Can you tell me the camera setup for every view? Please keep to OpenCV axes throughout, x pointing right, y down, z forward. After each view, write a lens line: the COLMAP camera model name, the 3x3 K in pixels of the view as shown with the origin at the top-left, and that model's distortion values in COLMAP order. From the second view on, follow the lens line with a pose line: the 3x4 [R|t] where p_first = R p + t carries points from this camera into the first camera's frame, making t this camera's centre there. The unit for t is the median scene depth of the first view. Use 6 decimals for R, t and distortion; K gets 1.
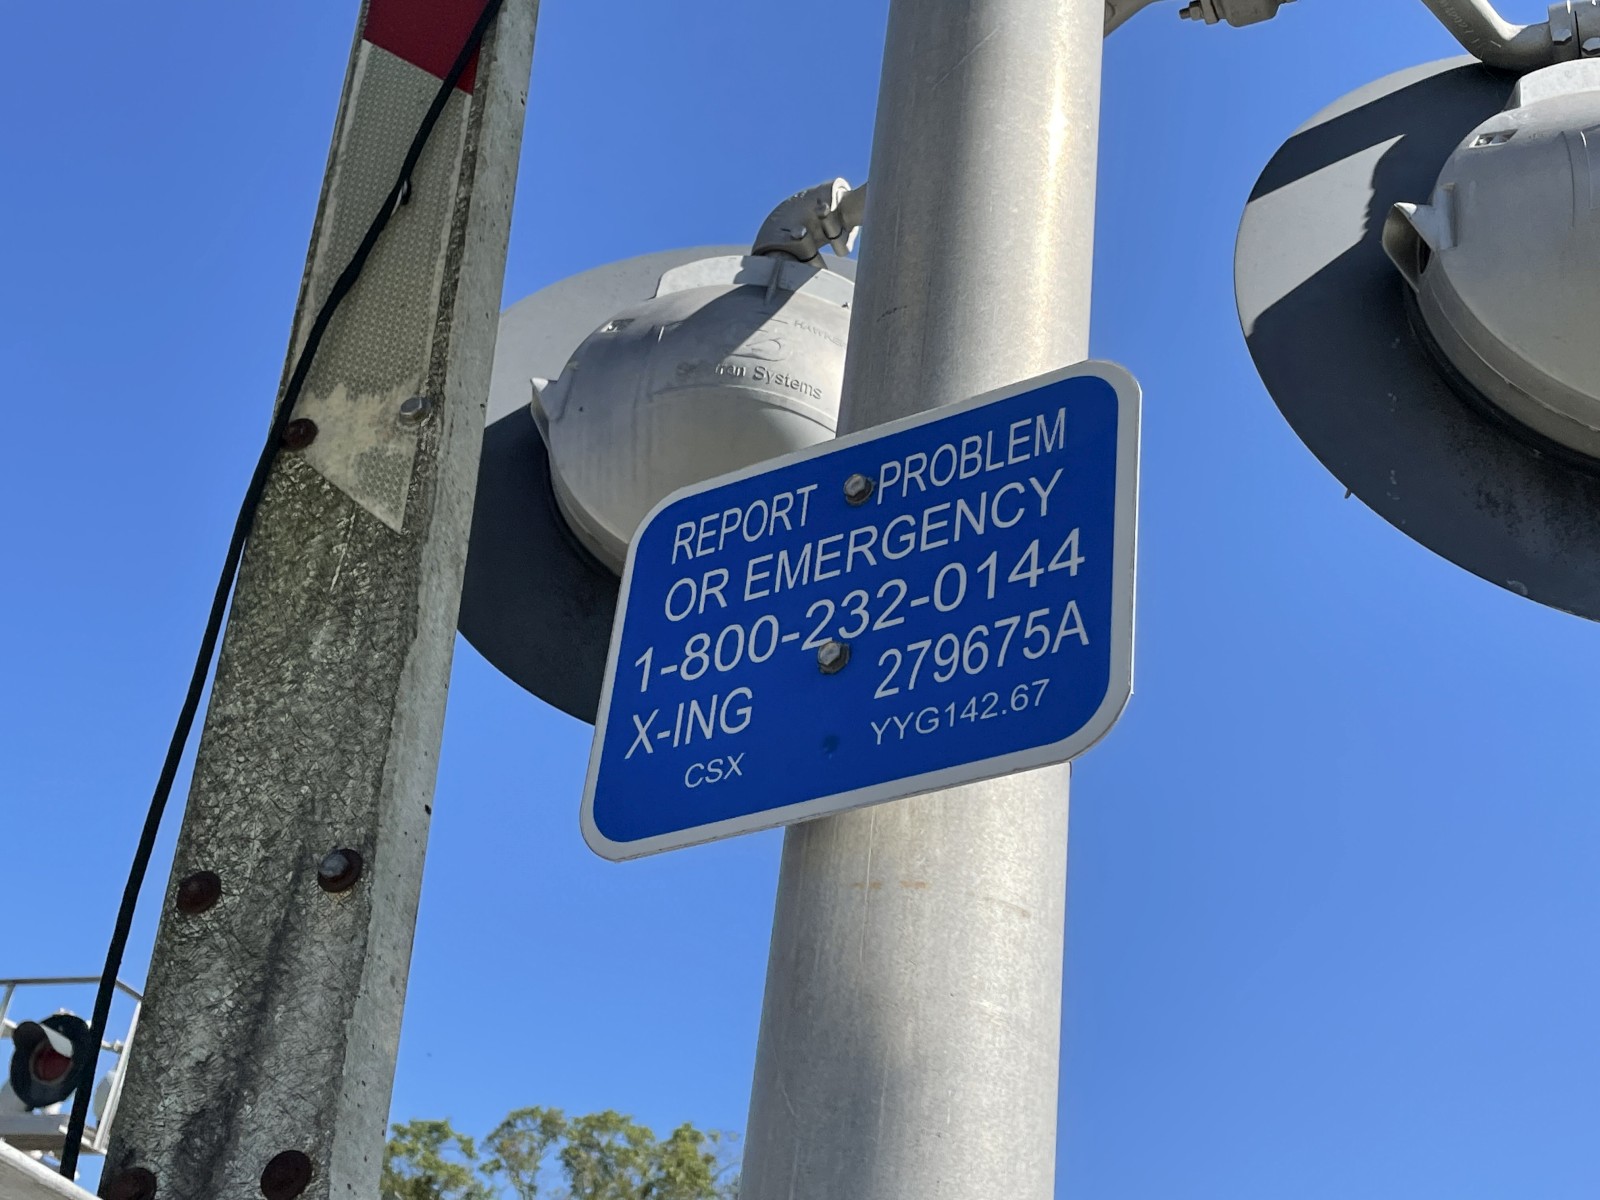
lens RADIAL K [[2083.3, 0, 800.0], [0, 2083.3, 600.0], [0, 0, 1]] dist [0.135801, -0.247104]
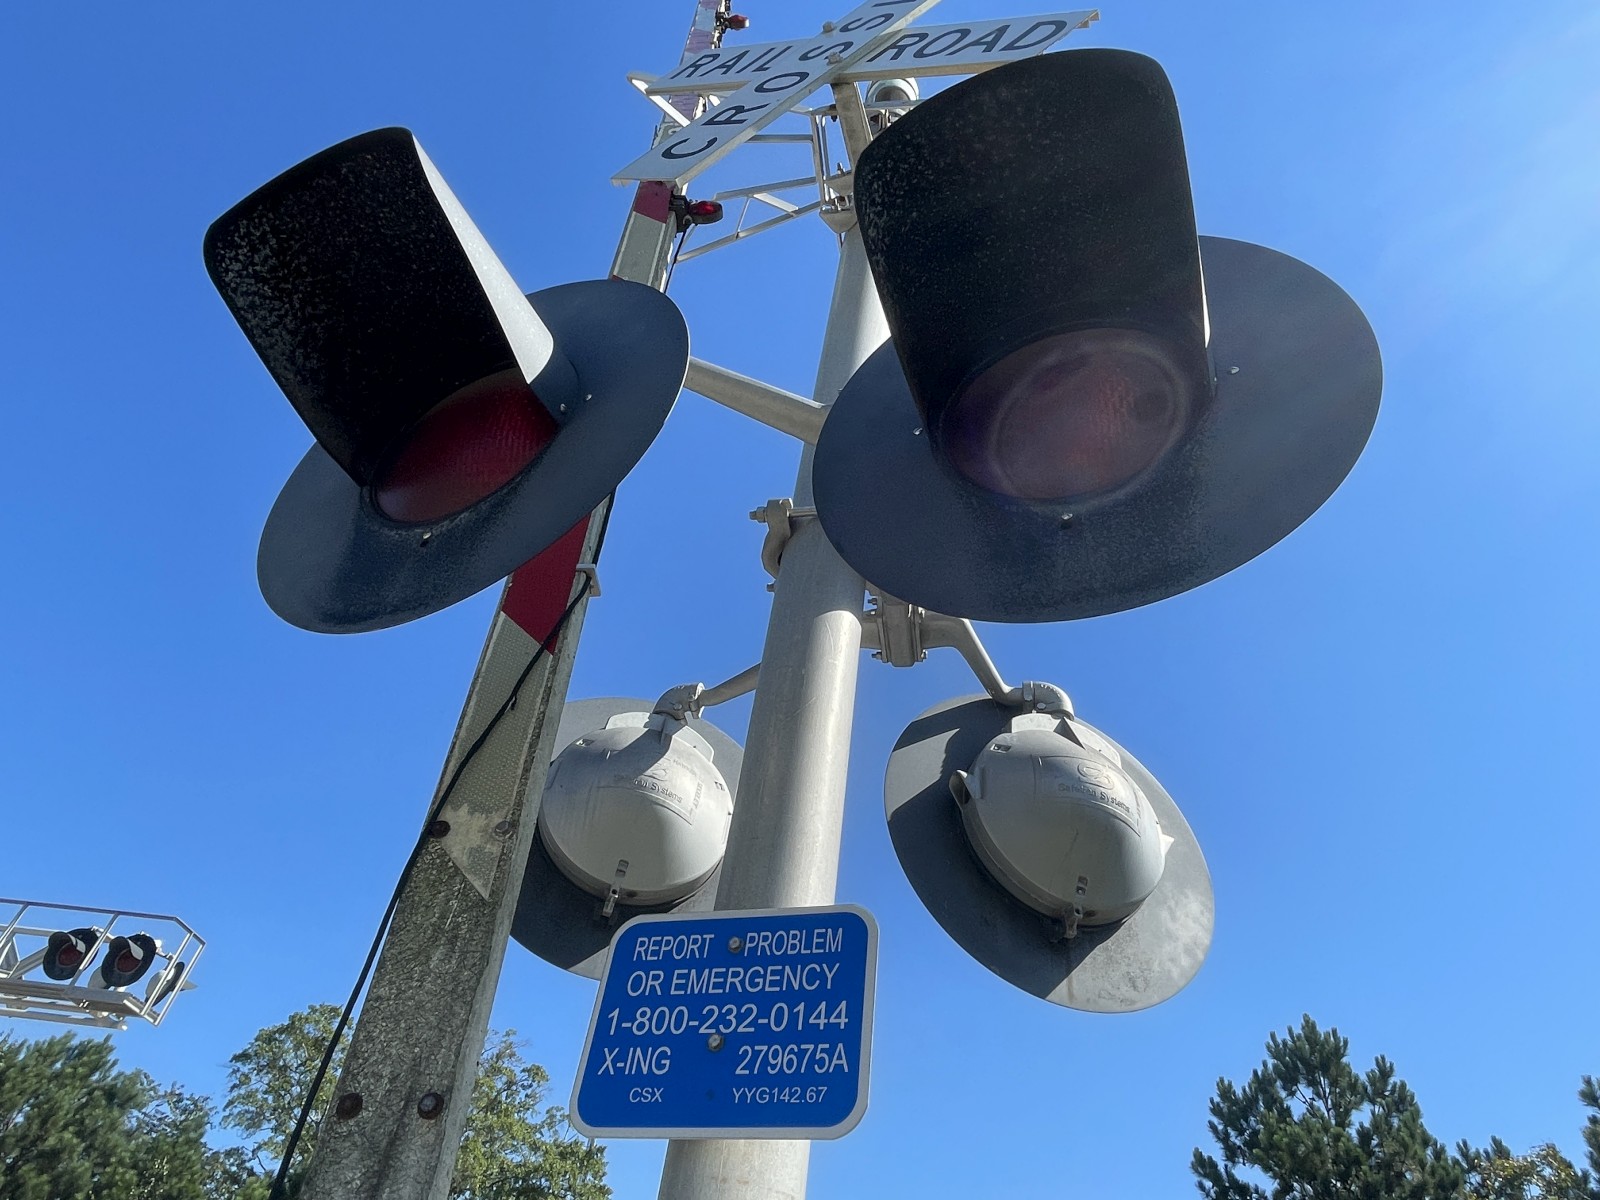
lens RADIAL K [[998.6, 0, 811.3], [0, 998.6, 603.3], [0, 0, 1]] dist [0.001752, -0.001857]
pose [[0.965347, 0.188617, 0.180360, -0.140812], [-0.152774, 0.968751, -0.195401, -0.197542], [-0.211580, 0.161076, 0.963996, -0.023908]]
